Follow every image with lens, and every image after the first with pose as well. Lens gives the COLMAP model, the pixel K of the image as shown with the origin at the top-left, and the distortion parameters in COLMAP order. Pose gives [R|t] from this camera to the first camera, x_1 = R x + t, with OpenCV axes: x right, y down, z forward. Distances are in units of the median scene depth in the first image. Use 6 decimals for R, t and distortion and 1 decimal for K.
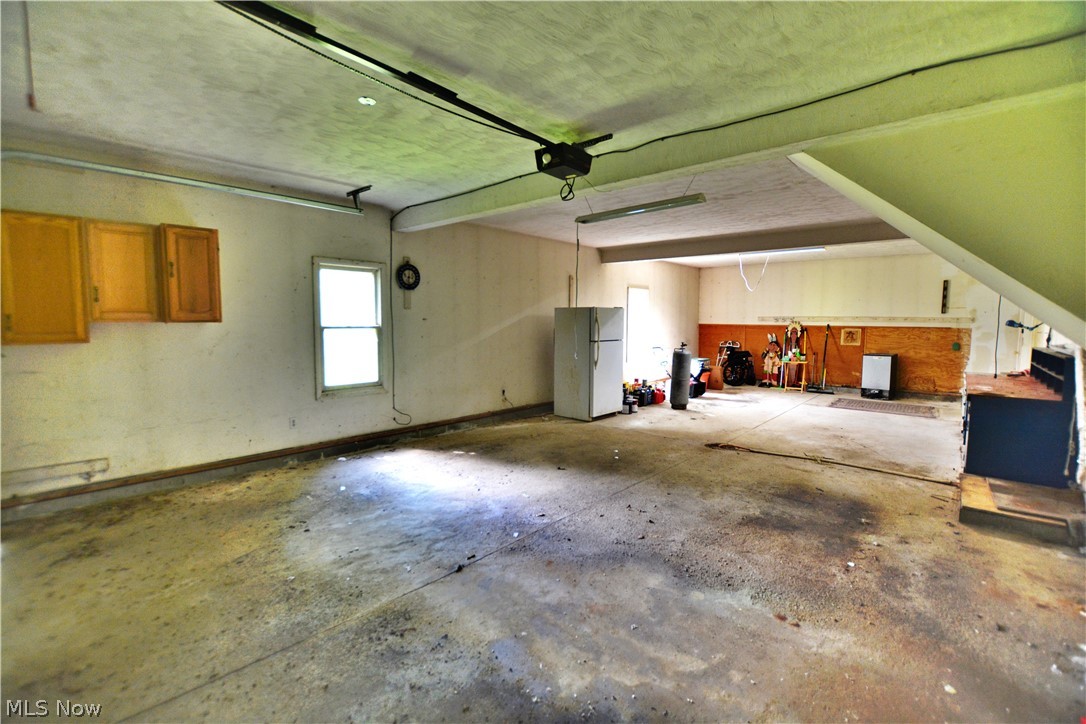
lens RADIAL K [[477.7, 0, 540.7], [0, 477.7, 360.9], [0, 0, 1]] dist [-0.029723, 0.000428]
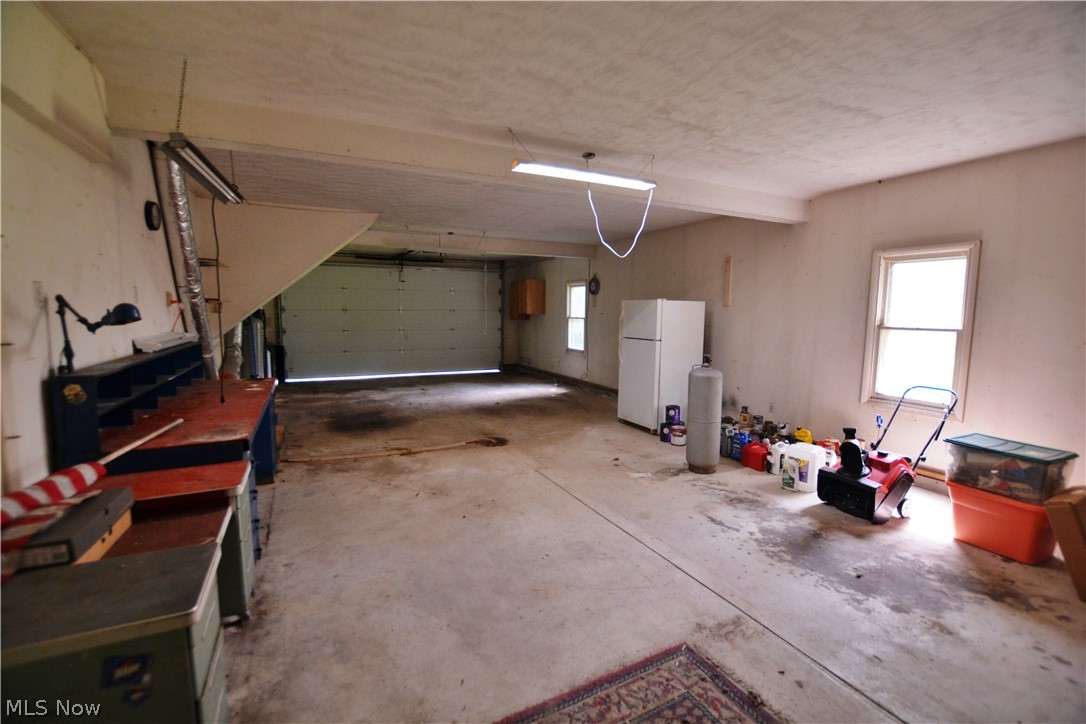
lens RADIAL K [[477.7, 0, 540.7], [0, 477.7, 360.9], [0, 0, 1]] dist [-0.029723, 0.000428]
pose [[-0.359775, 0.092571, -0.928436, 1.249899], [-0.089489, 0.987055, 0.133094, -0.127604], [0.928738, 0.130968, -0.346833, 1.417184]]
